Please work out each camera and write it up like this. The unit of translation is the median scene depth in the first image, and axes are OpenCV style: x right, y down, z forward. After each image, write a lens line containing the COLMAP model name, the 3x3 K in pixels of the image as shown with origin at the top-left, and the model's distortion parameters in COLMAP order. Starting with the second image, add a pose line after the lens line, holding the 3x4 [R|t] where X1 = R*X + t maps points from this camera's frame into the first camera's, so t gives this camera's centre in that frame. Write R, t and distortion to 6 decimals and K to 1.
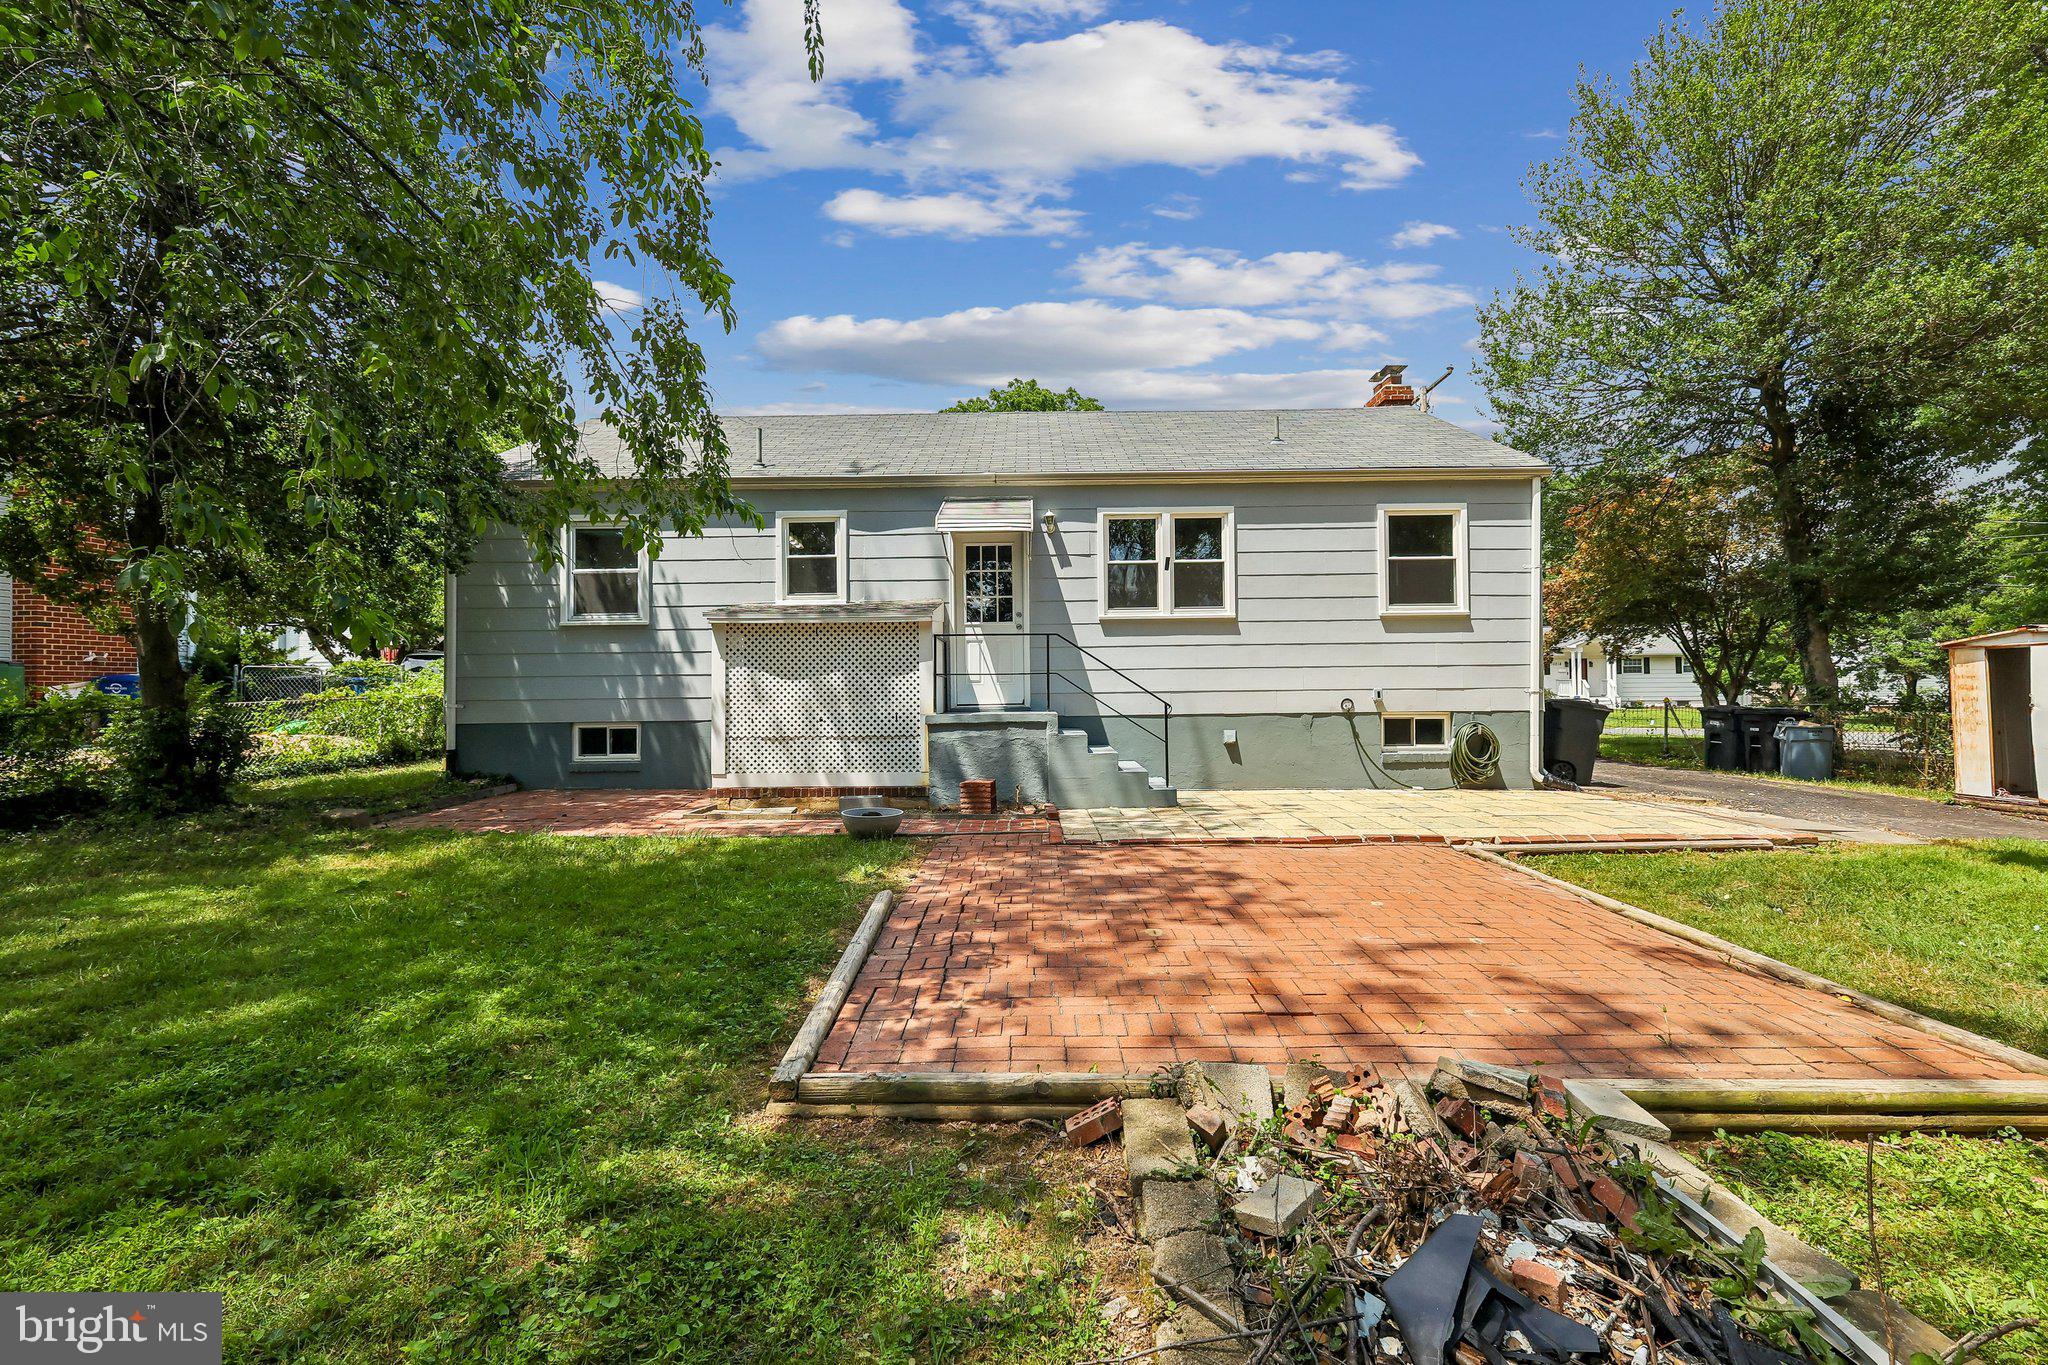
lens RADIAL K [[901.5, 0, 1031.3], [0, 901.5, 685.9], [0, 0, 1]] dist [0.002167, 0.000124]
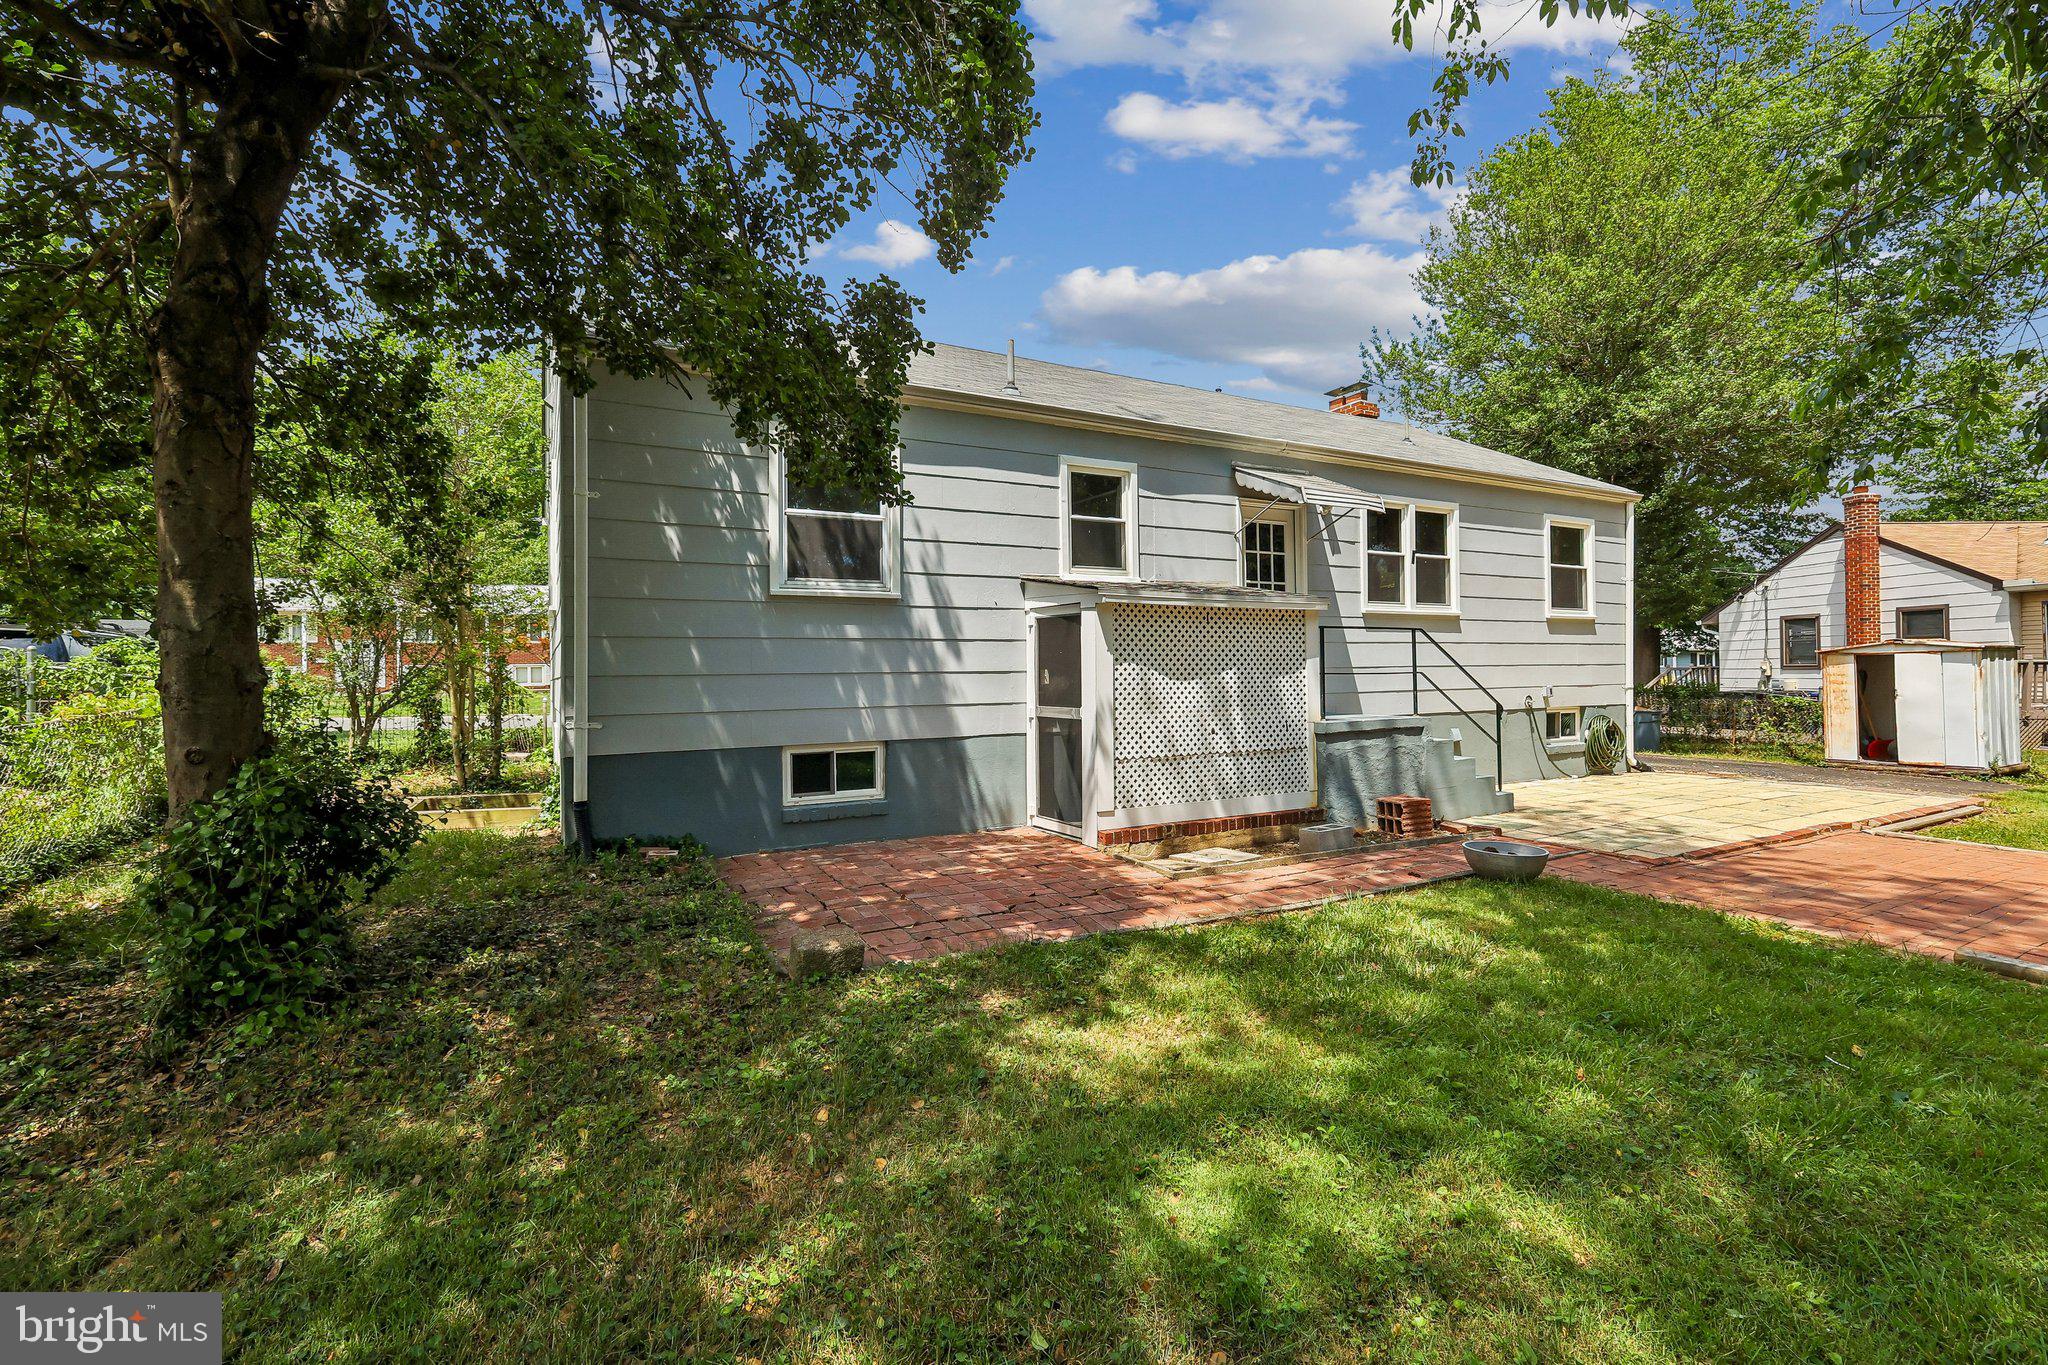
lens RADIAL K [[901.5, 0, 1032.5], [0, 901.5, 670.3], [0, 0, 1]] dist [0.002167, 0.000124]
pose [[0.877494, 0.002526, 0.479580, -0.664535], [-0.001038, 0.999994, -0.003367, -0.011309], [-0.479586, 0.002456, 0.877491, 0.350188]]
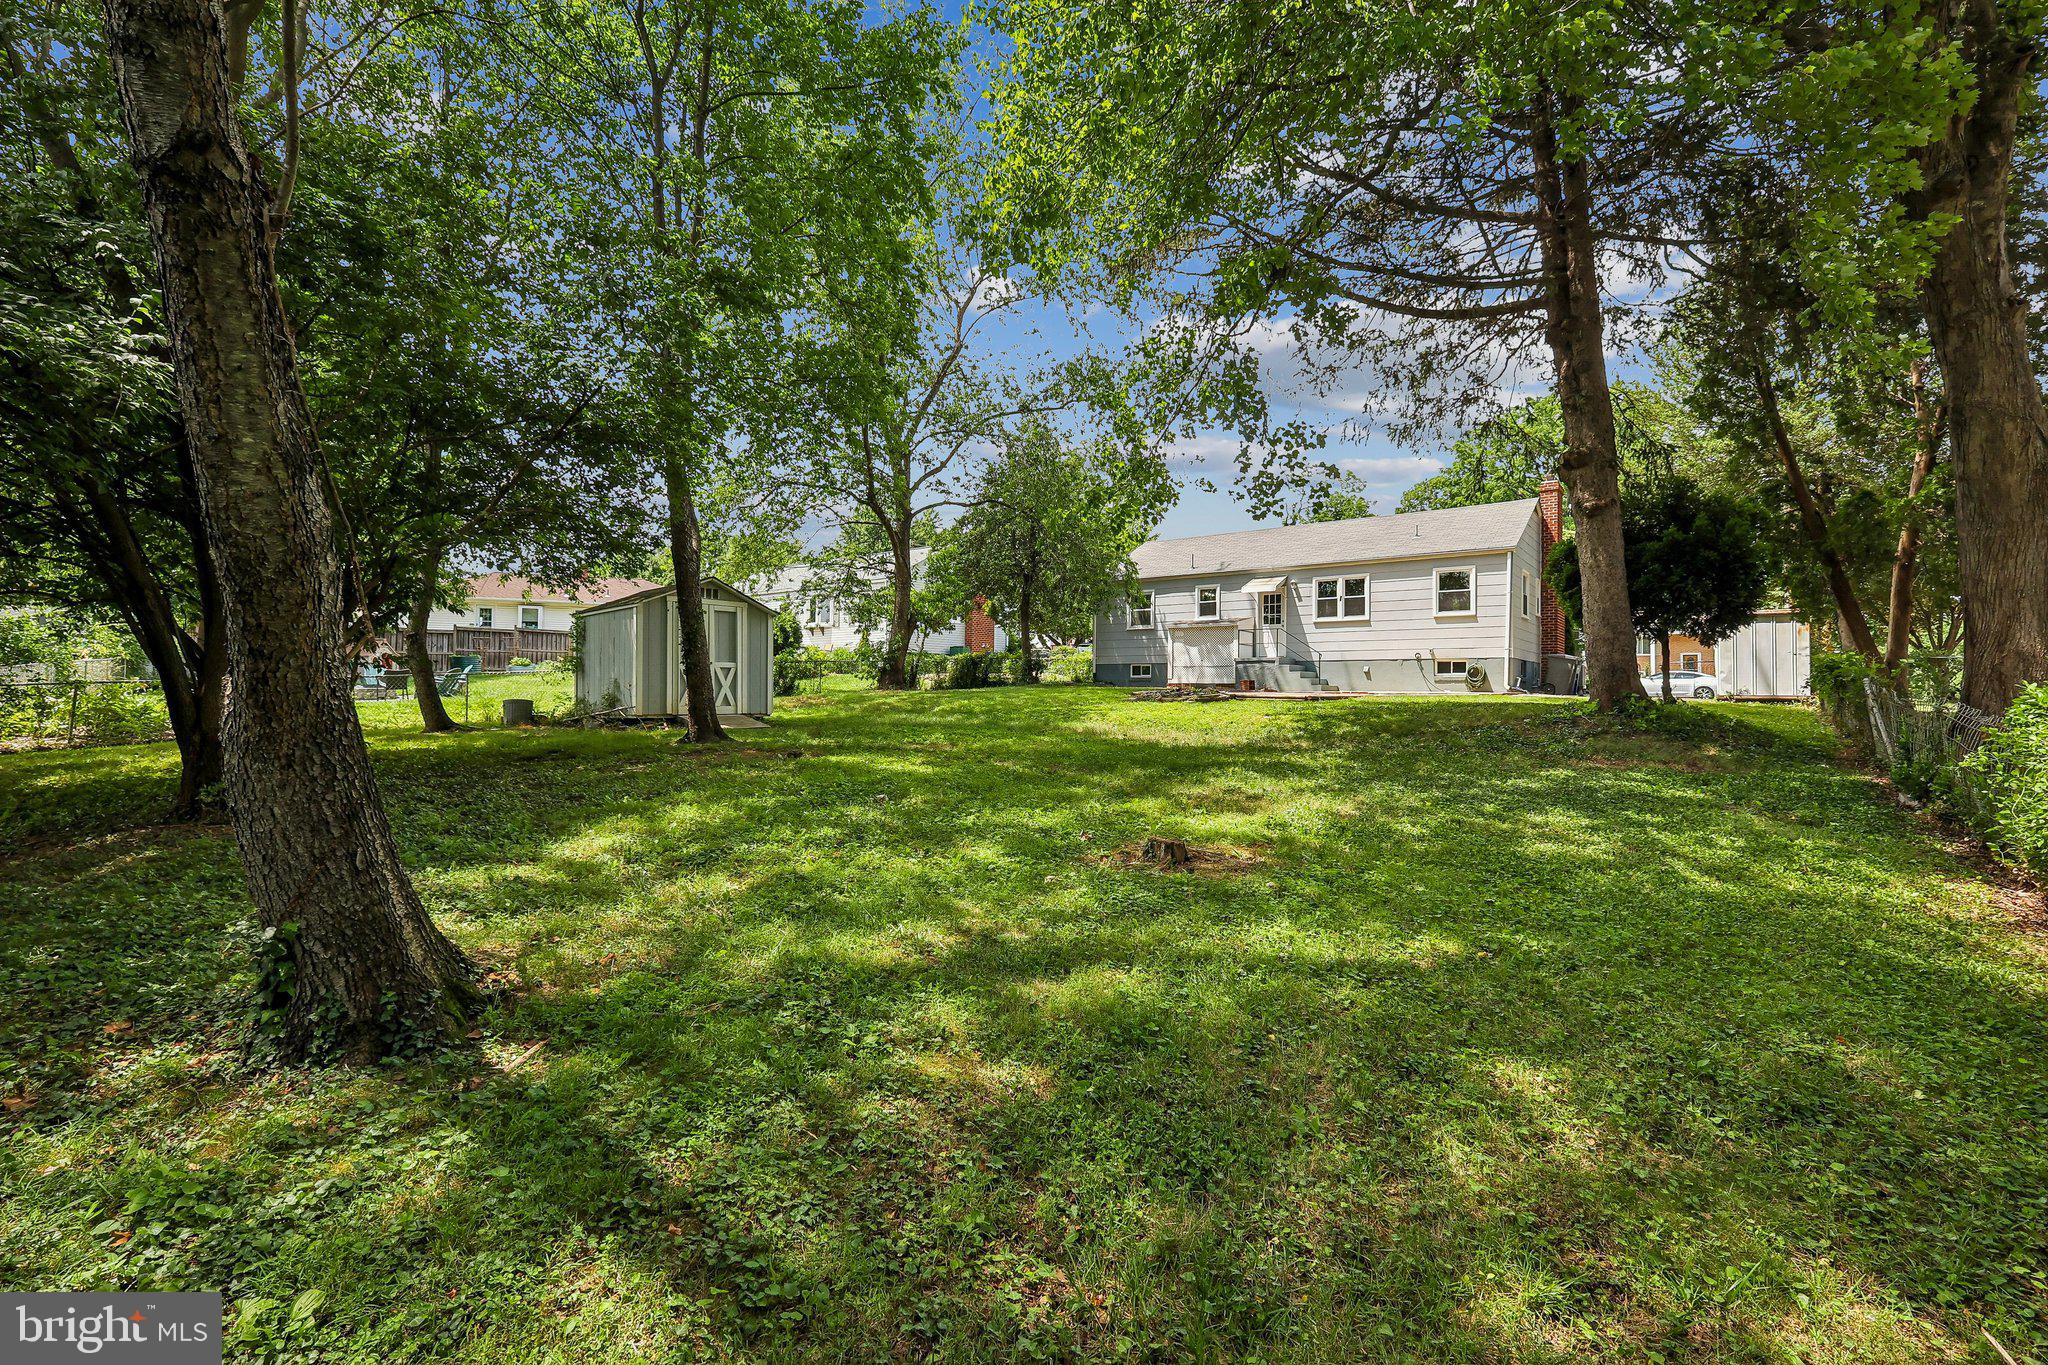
lens RADIAL K [[901.5, 0, 1019.1], [0, 901.5, 679.5], [0, 0, 1]] dist [0.002167, 0.000124]
pose [[0.791178, 0.009140, -0.611518, 0.958978], [-0.010175, 0.999947, 0.001782, 0.088935], [0.611502, 0.004812, 0.791229, -1.473909]]
